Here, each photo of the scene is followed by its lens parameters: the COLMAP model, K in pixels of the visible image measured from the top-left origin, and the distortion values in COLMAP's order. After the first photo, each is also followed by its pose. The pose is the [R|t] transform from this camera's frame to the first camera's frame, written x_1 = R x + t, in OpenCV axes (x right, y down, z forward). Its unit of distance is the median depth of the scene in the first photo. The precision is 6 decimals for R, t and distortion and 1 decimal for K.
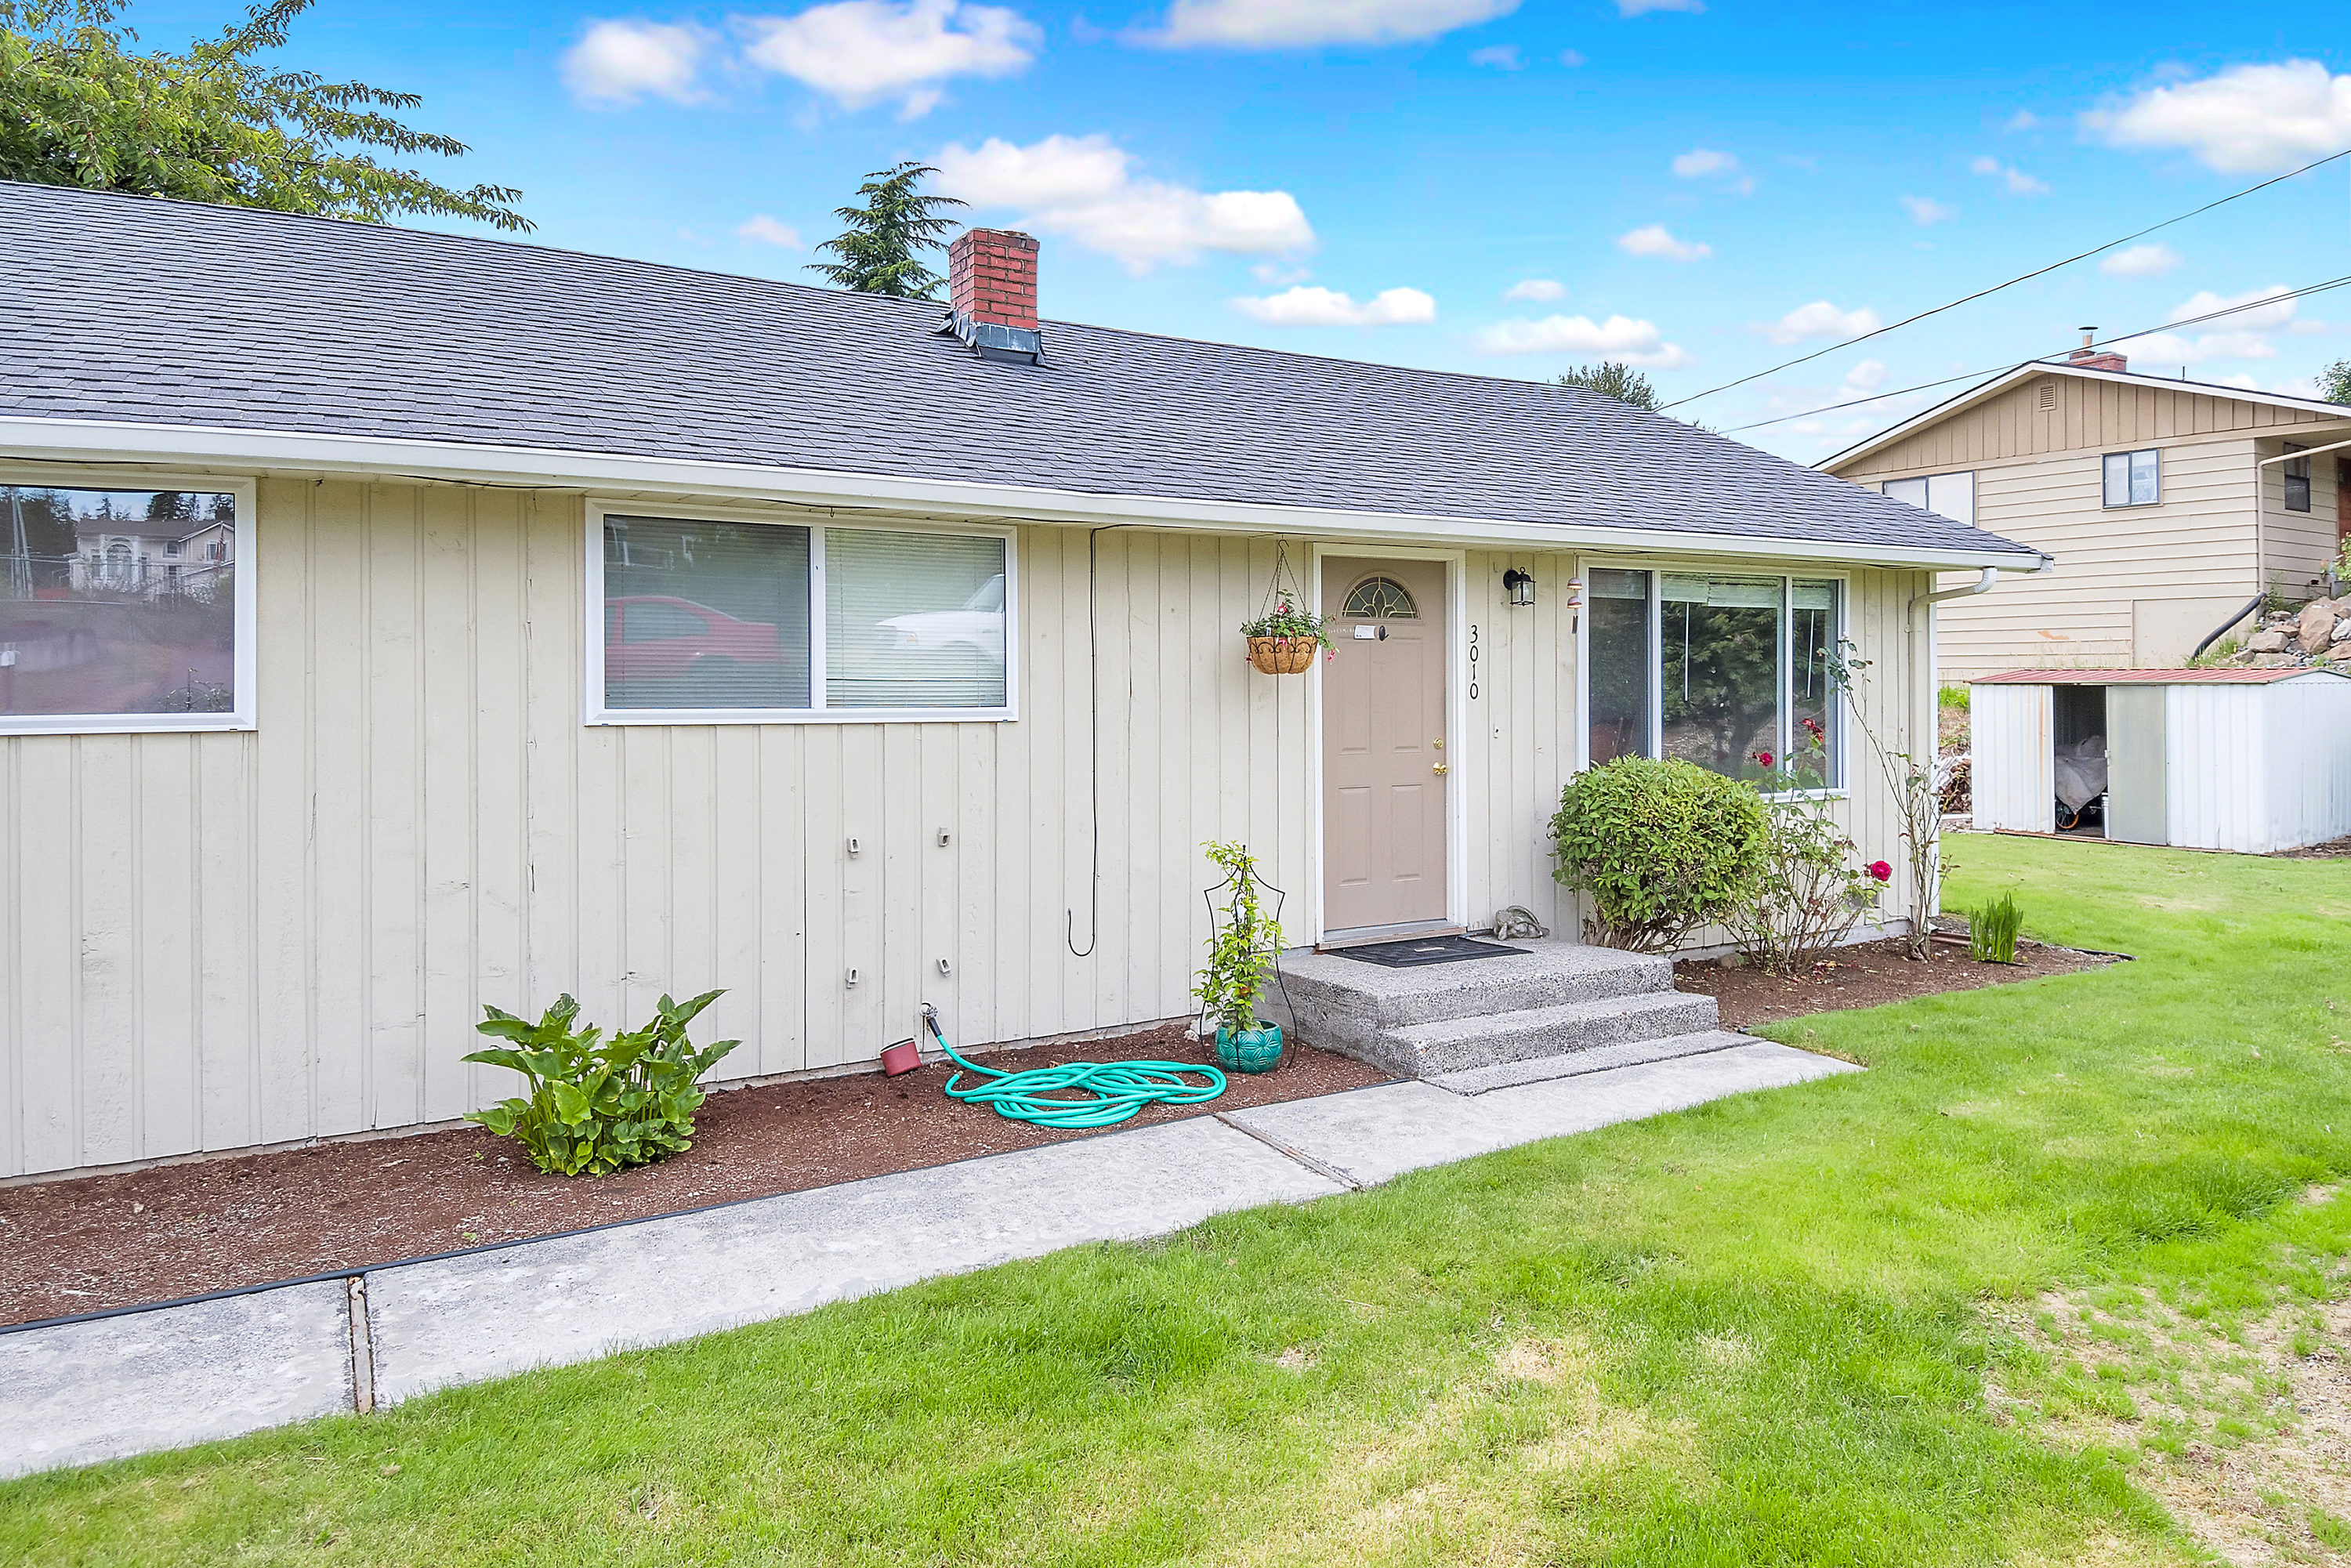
lens RADIAL K [[1549.7, 0, 1165.1], [0, 1549.7, 692.3], [0, 0, 1]] dist [0.075014, -0.090263]
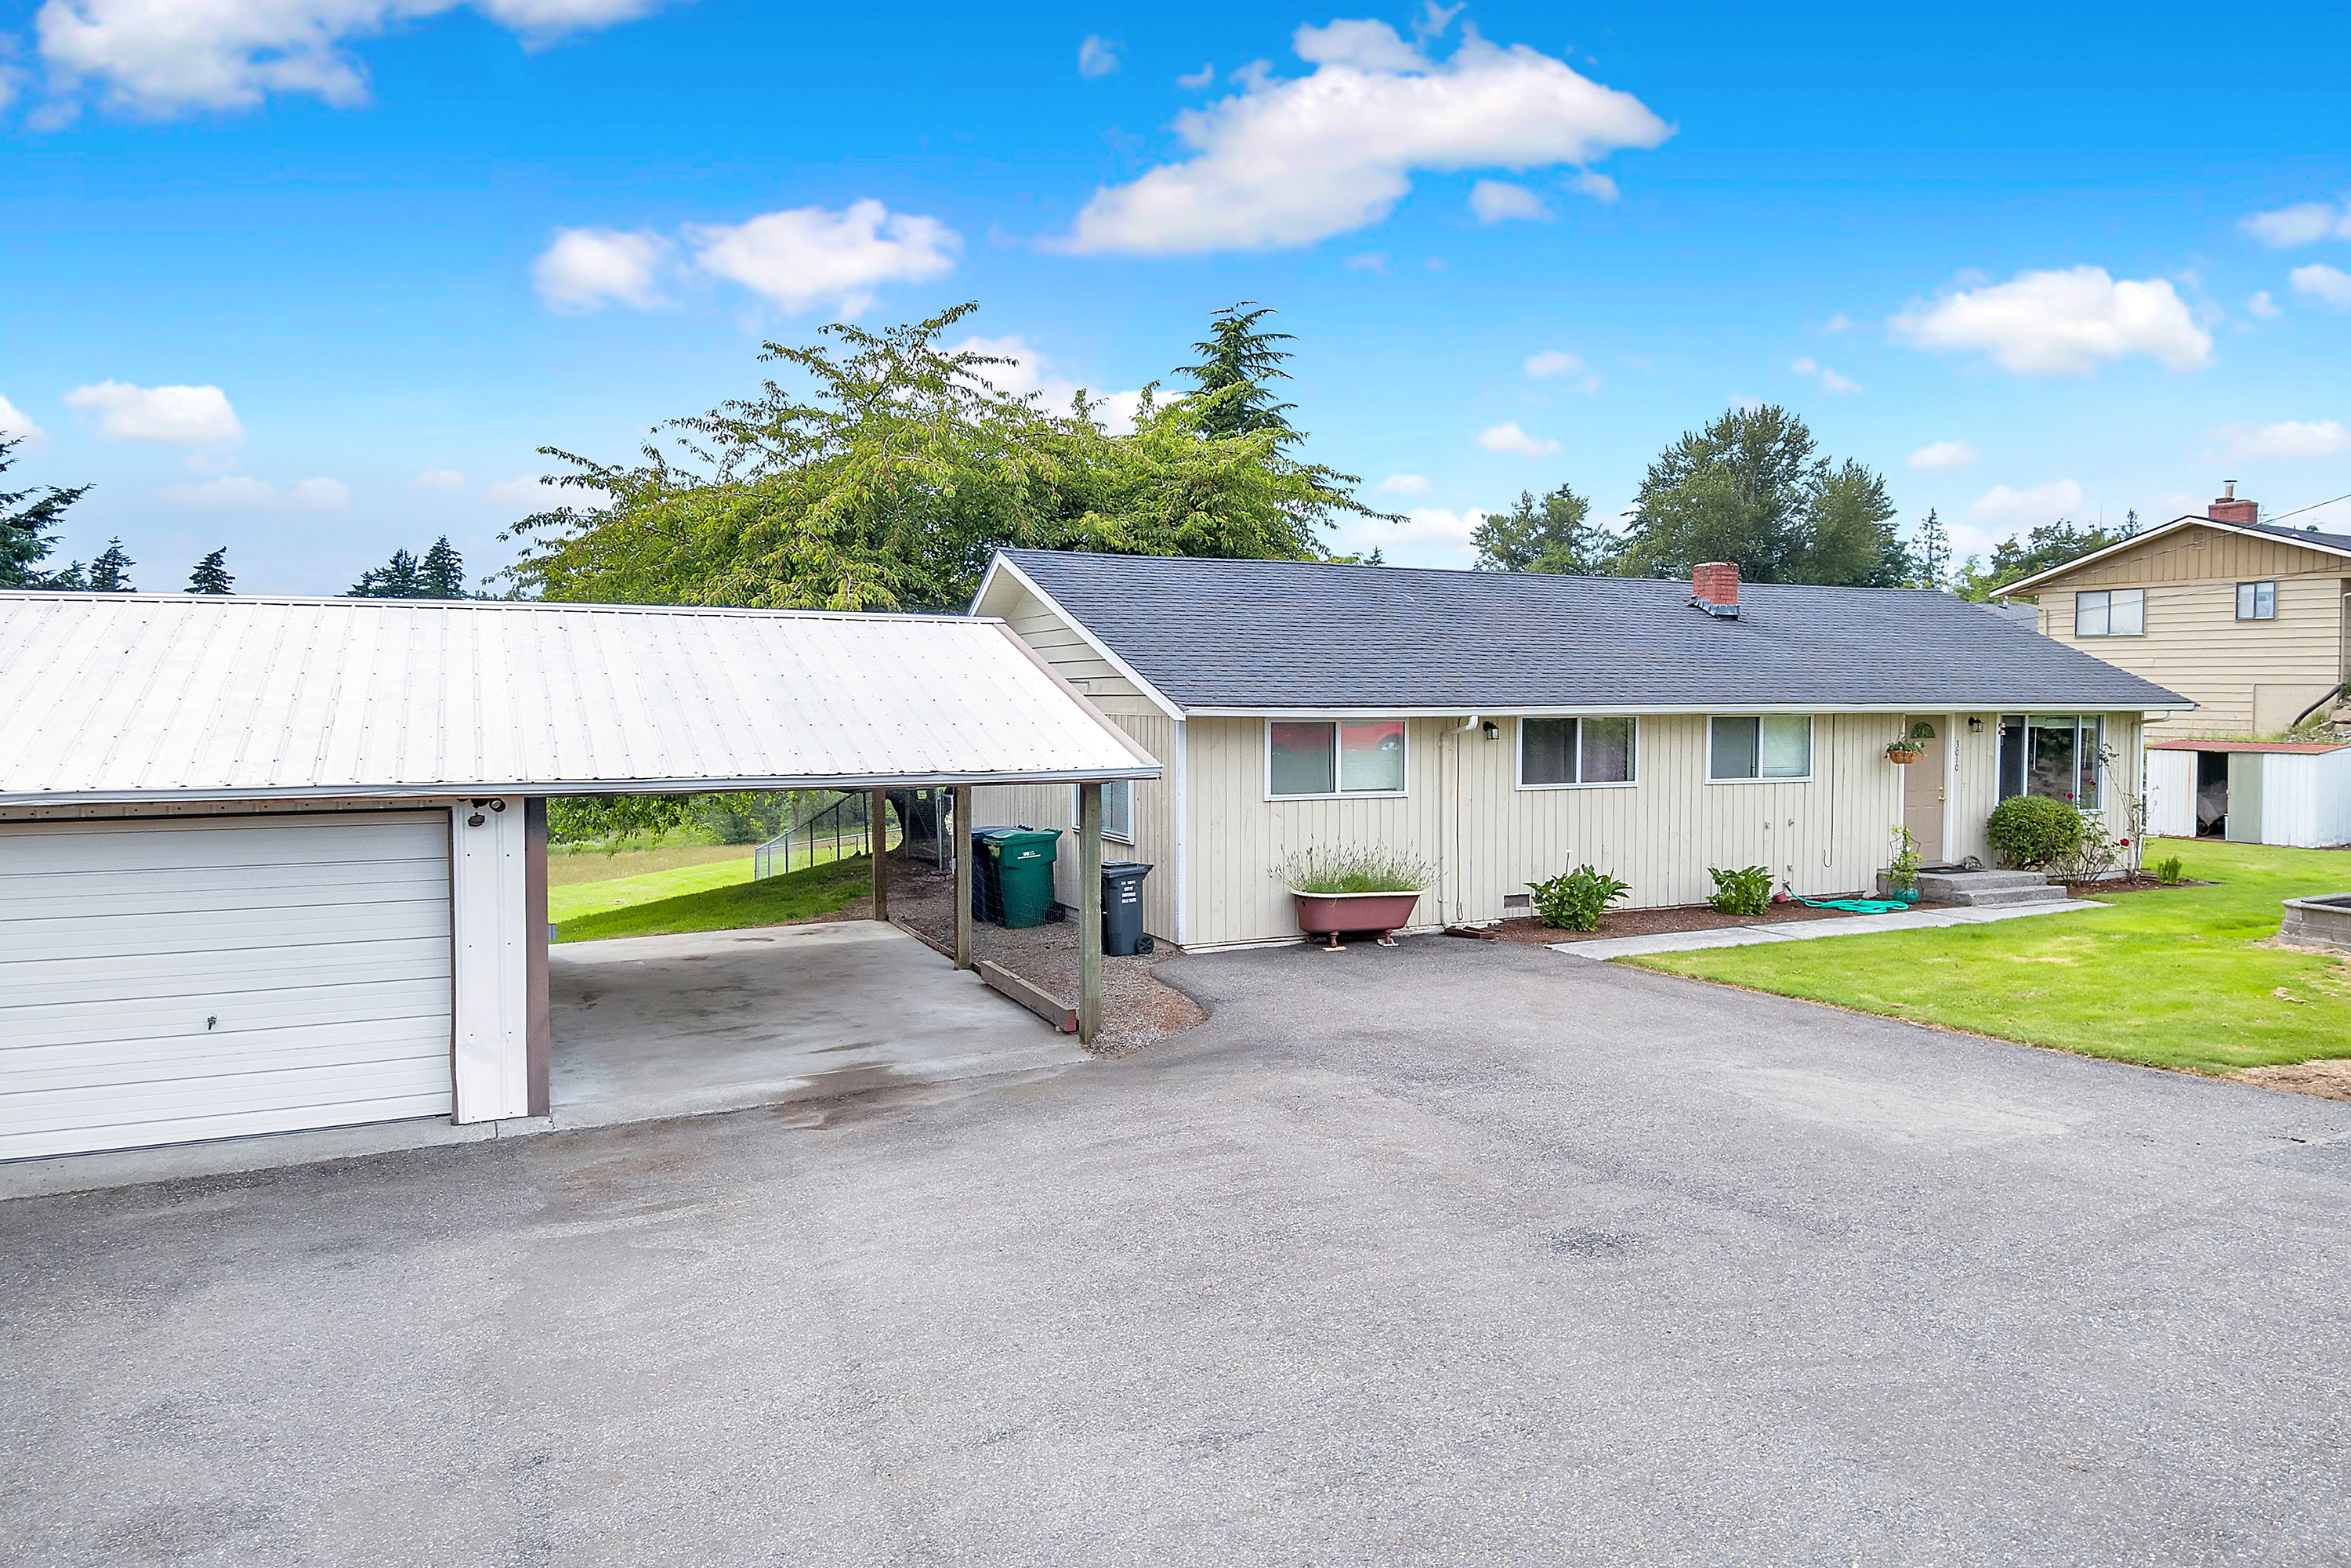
lens RADIAL K [[1549.7, 0, 1179.2], [0, 1549.7, 778.8], [0, 0, 1]] dist [0.075014, -0.090263]
pose [[0.998263, 0.006031, -0.058608, -0.674295], [-0.003583, 0.999120, 0.041787, -0.064001], [0.058809, -0.041505, 0.997406, -1.183881]]
